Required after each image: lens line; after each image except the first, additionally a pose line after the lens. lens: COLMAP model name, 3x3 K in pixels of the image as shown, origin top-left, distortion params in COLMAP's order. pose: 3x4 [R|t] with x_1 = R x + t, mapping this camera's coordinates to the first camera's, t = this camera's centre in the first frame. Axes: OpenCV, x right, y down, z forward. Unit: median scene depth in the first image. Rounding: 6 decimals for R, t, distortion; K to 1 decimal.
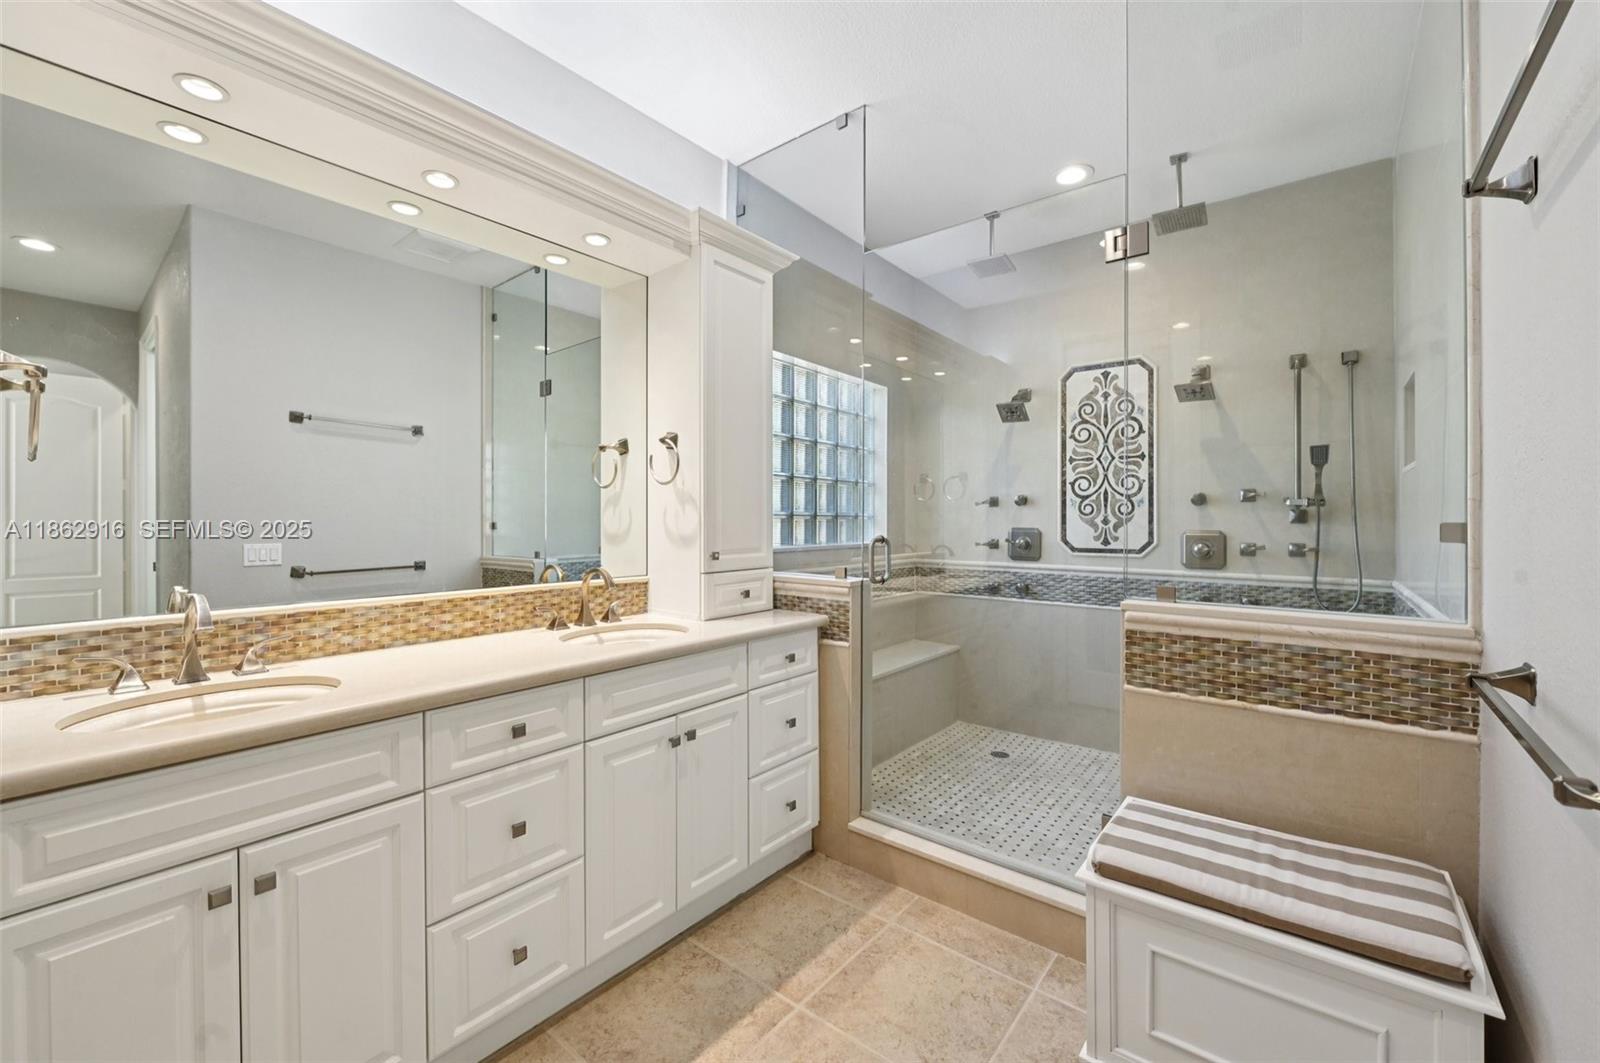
lens RADIAL K [[637.2, 0, 801.4], [0, 637.2, 522.5], [0, 0, 1]] dist [-0.008298, 0.000487]
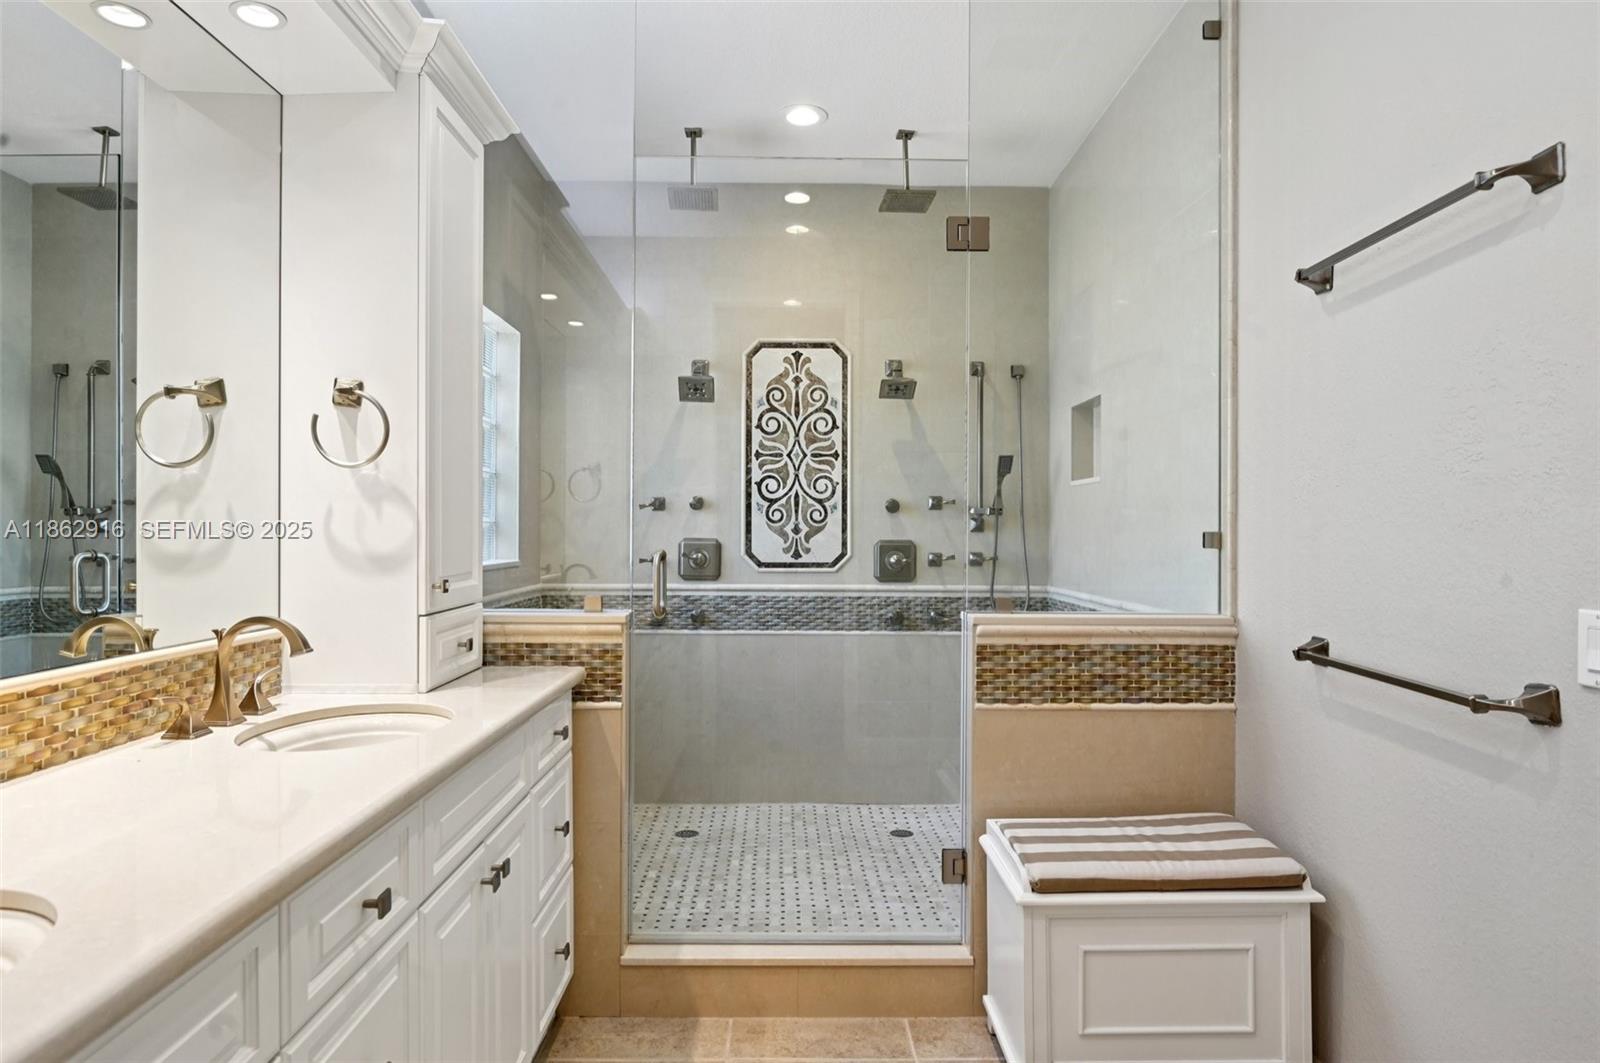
lens RADIAL K [[920.7, 0, 796.3], [0, 920.7, 531.8], [0, 0, 1]] dist [-0.002944, -0.000361]
pose [[0.770533, -0.001202, 0.637399, -0.424971], [0.000471, 0.999999, 0.001317, -0.001661], [-0.637400, -0.000714, 0.770533, 0.086284]]
